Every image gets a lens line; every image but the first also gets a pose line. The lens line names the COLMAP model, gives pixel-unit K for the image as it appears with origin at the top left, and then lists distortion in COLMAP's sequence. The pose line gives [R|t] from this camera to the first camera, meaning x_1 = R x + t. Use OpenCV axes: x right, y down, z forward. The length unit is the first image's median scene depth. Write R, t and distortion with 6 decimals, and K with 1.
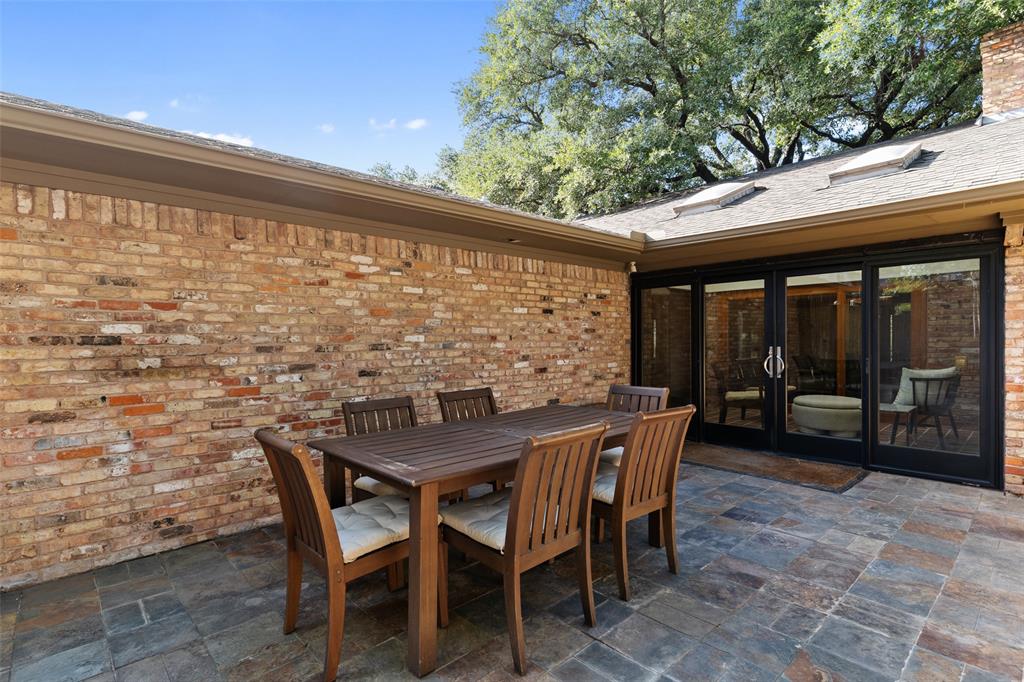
lens RADIAL K [[494.3, 0, 501.0], [0, 494.3, 348.5], [0, 0, 1]] dist [0.005161, 0.001610]
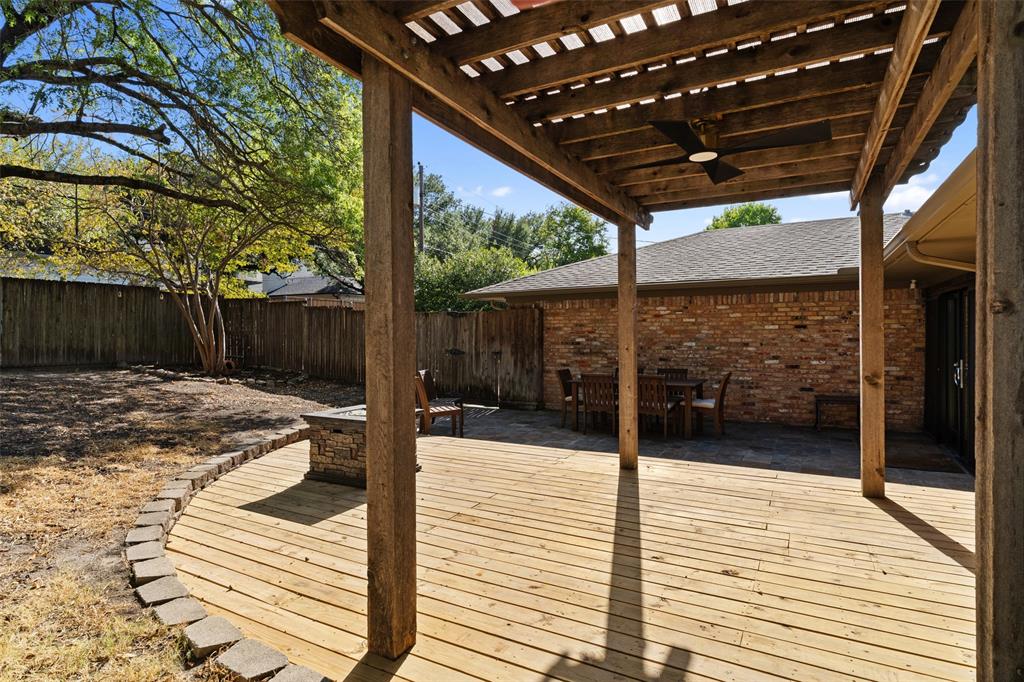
lens RADIAL K [[545.2, 0, 504.7], [0, 545.2, 339.0], [0, 0, 1]] dist [0.004651, -0.001558]
pose [[0.331912, 0.020549, -0.943086, 1.737382], [-0.014912, 0.999752, 0.016535, -0.069095], [0.943192, 0.008575, 0.332136, -0.465660]]
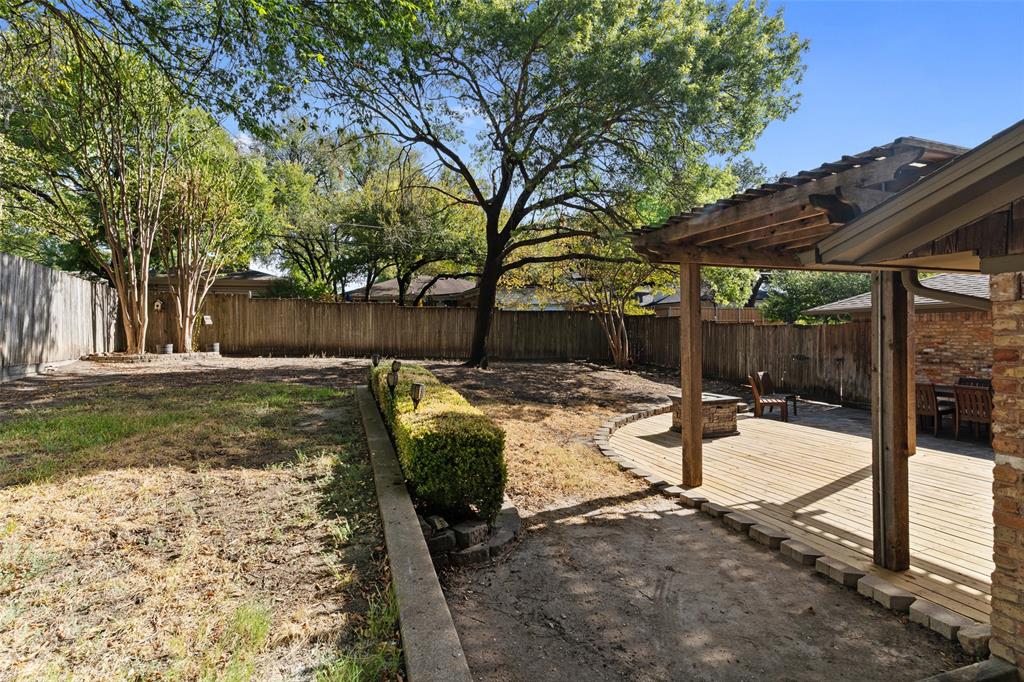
lens RADIAL K [[494.3, 0, 505.1], [0, 494.3, 340.4], [0, 0, 1]] dist [0.005161, 0.001610]
pose [[-0.364601, 0.032527, -0.930596, 2.579533], [0.003369, 0.999429, 0.033613, -0.169597], [0.931158, 0.009120, -0.364502, -0.369919]]
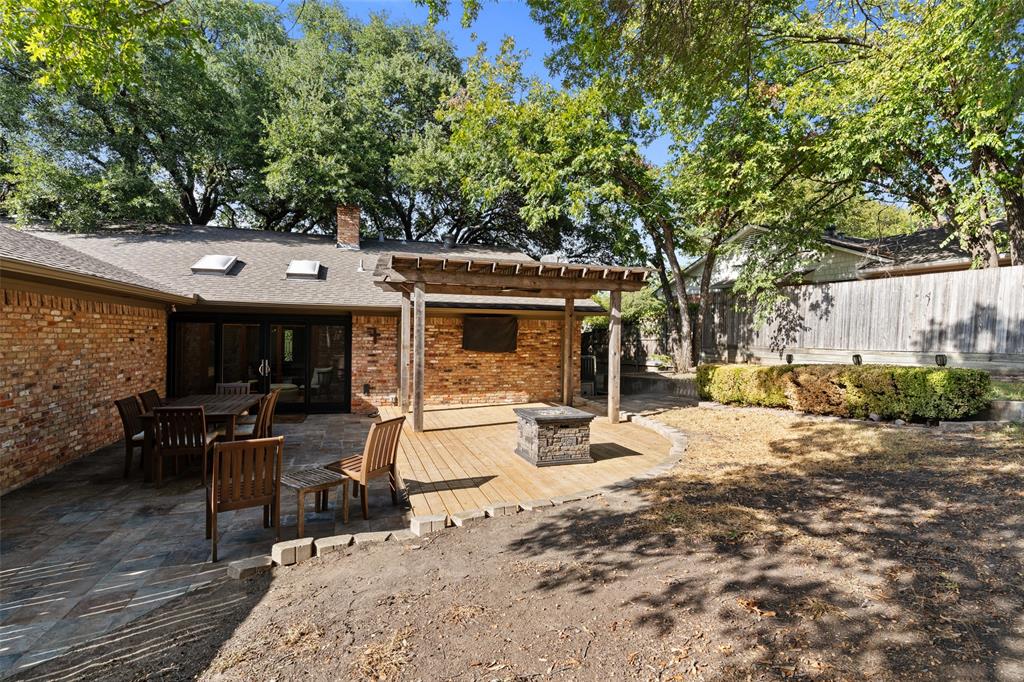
lens RADIAL K [[494.3, 0, 515.4], [0, 494.3, 343.1], [0, 0, 1]] dist [0.005161, 0.001610]
pose [[0.402479, 0.007055, 0.915402, -1.068648], [-0.005571, 0.999971, -0.005258, -0.082514], [-0.915412, -0.002984, 0.402506, -0.878446]]
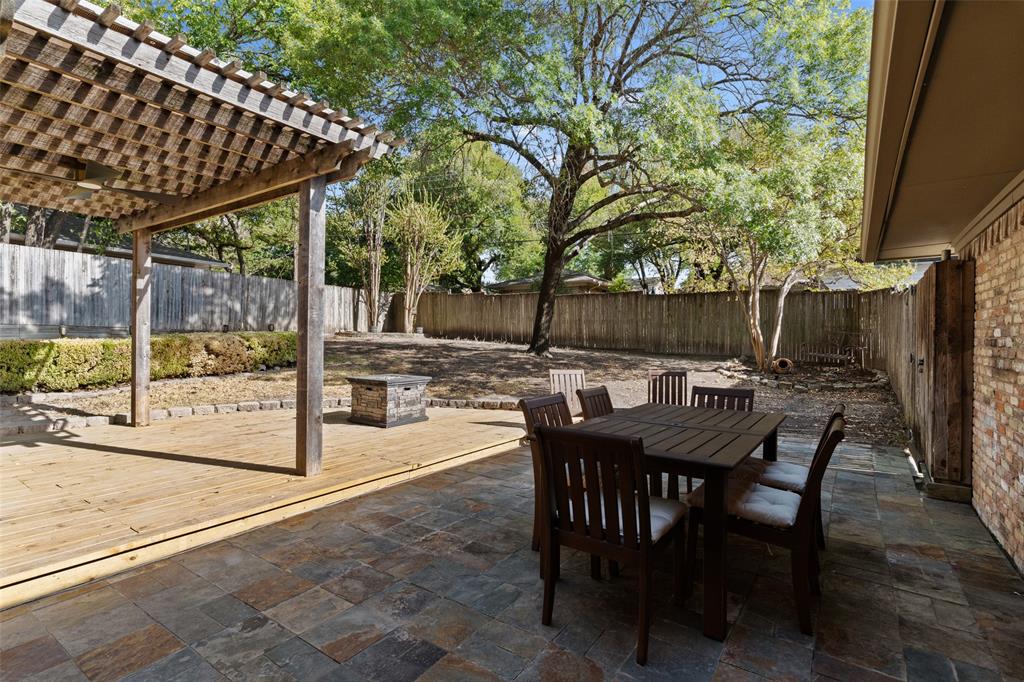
lens RADIAL K [[494.3, 0, 515.8], [0, 494.3, 337.3], [0, 0, 1]] dist [0.005161, 0.001610]
pose [[-0.970191, 0.001634, -0.242336, 0.437991], [-0.002689, 0.999843, 0.017507, -0.033561], [0.242327, 0.017637, -0.970034, 1.363952]]
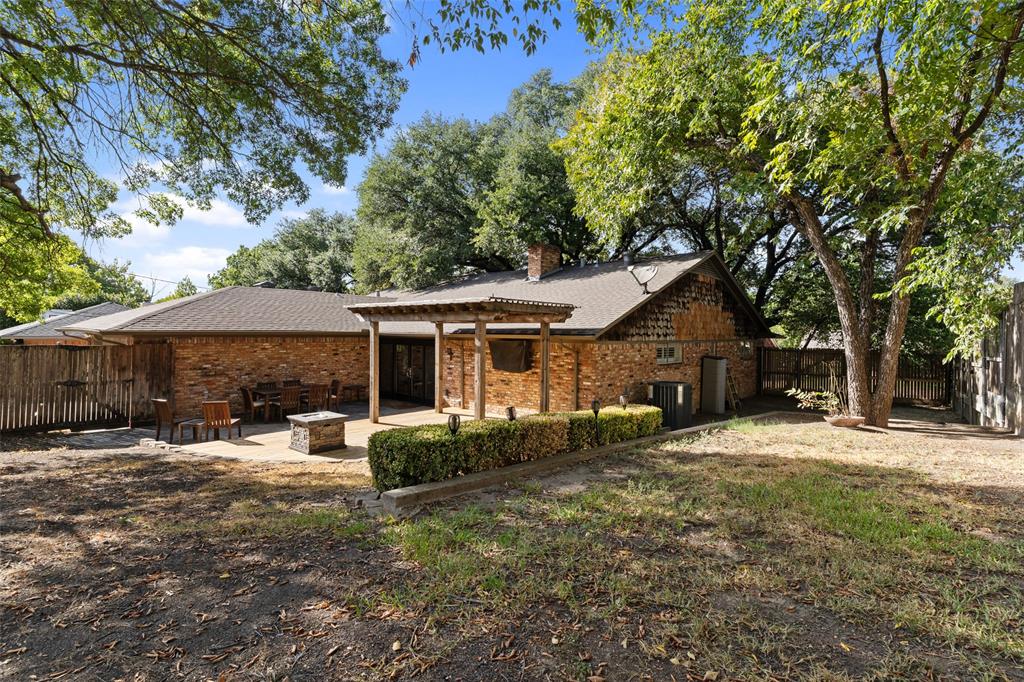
lens RADIAL K [[494.3, 0, 511.0], [0, 494.3, 336.7], [0, 0, 1]] dist [0.005161, 0.001610]
pose [[0.994028, 0.024048, 0.106445, 1.076573], [-0.023311, 0.999695, -0.008166, -0.238079], [-0.106609, 0.005636, 0.994285, -2.707708]]
